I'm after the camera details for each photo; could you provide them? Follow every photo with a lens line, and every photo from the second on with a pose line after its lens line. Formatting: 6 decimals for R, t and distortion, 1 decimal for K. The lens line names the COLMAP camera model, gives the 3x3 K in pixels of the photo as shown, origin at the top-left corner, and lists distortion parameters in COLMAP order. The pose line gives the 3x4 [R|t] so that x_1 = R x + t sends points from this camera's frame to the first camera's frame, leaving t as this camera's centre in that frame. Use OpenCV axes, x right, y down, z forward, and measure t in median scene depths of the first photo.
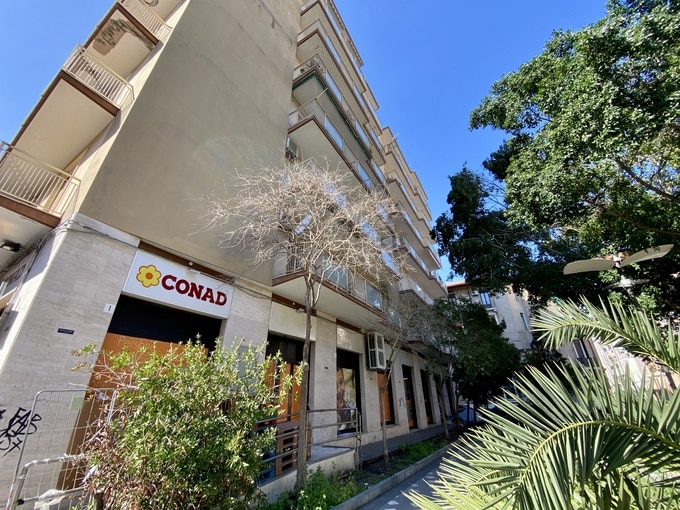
lens RADIAL K [[275.8, 0, 340.0], [0, 275.8, 255.0], [0, 0, 1]] dist [0.021297, -0.018542]
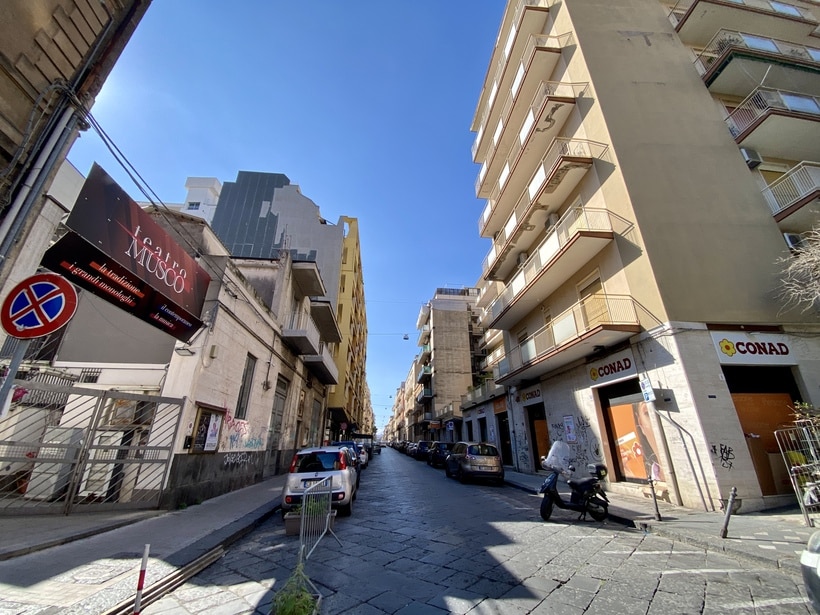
lens RADIAL K [[332.6, 0, 410.0], [0, 332.6, 307.5], [0, 0, 1]] dist [0.021297, -0.018542]
pose [[0.592598, -0.297902, -0.748386, -0.285877], [0.367631, 0.926713, -0.077784, -0.440168], [0.716711, -0.229036, 0.658686, -0.887564]]
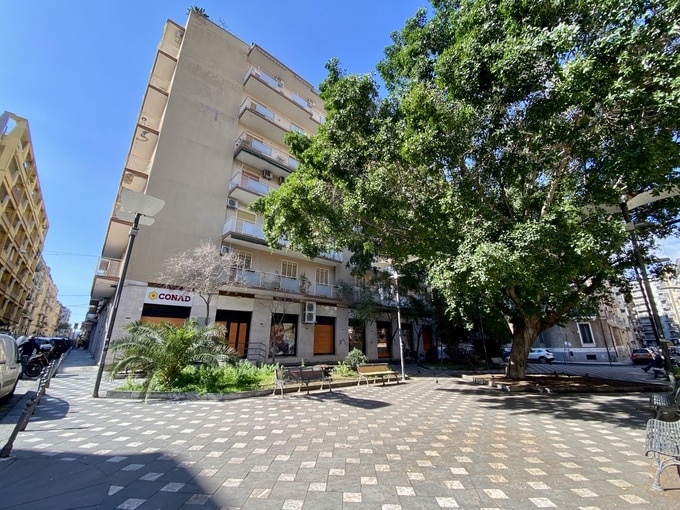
lens RADIAL K [[275.8, 0, 340.0], [0, 275.8, 255.0], [0, 0, 1]] dist [0.021297, -0.018542]
pose [[0.957307, -0.077068, -0.278612, 1.555791], [0.123946, 0.980147, 0.154754, -0.426902], [0.261154, -0.182680, 0.947854, -0.864450]]
